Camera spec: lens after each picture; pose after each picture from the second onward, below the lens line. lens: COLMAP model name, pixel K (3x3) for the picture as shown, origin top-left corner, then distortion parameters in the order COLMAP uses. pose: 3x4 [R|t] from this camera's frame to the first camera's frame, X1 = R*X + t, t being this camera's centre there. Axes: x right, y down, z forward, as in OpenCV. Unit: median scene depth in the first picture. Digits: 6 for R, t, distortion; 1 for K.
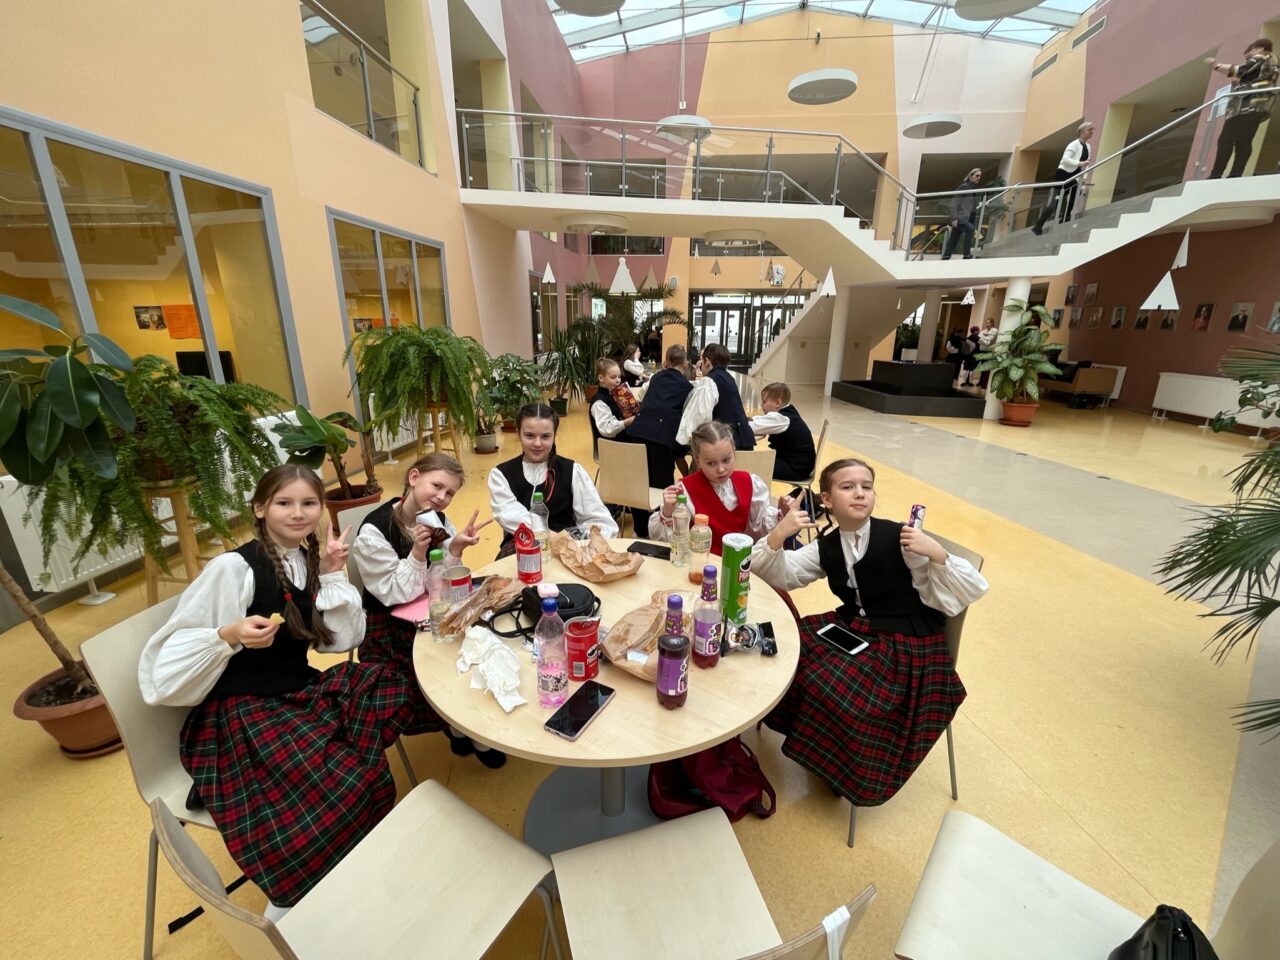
lens RADIAL K [[518.8, 0, 632.5], [0, 518.8, 484.3], [0, 0, 1]] dist [-0.003142, 0.000973]
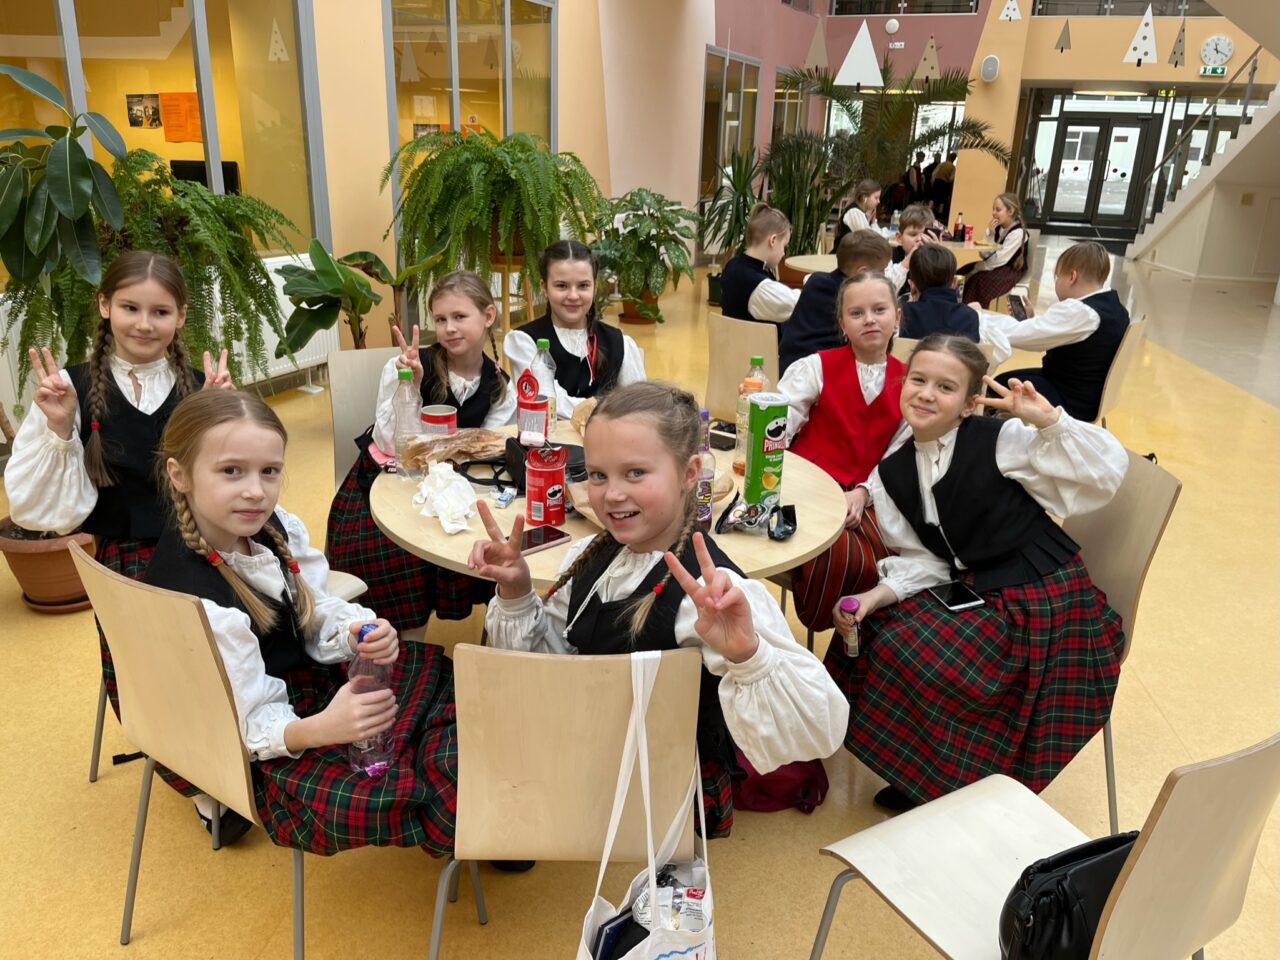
lens RADIAL K [[955.2, 0, 633.9], [0, 955.2, 489.7], [0, 0, 1]] dist [0.061877, -0.074589]
pose [[0.960582, 0.115483, -0.252877, 0.119558], [-0.105587, 0.993028, 0.052409, 0.058578], [0.257166, -0.023643, 0.966078, -0.132379]]
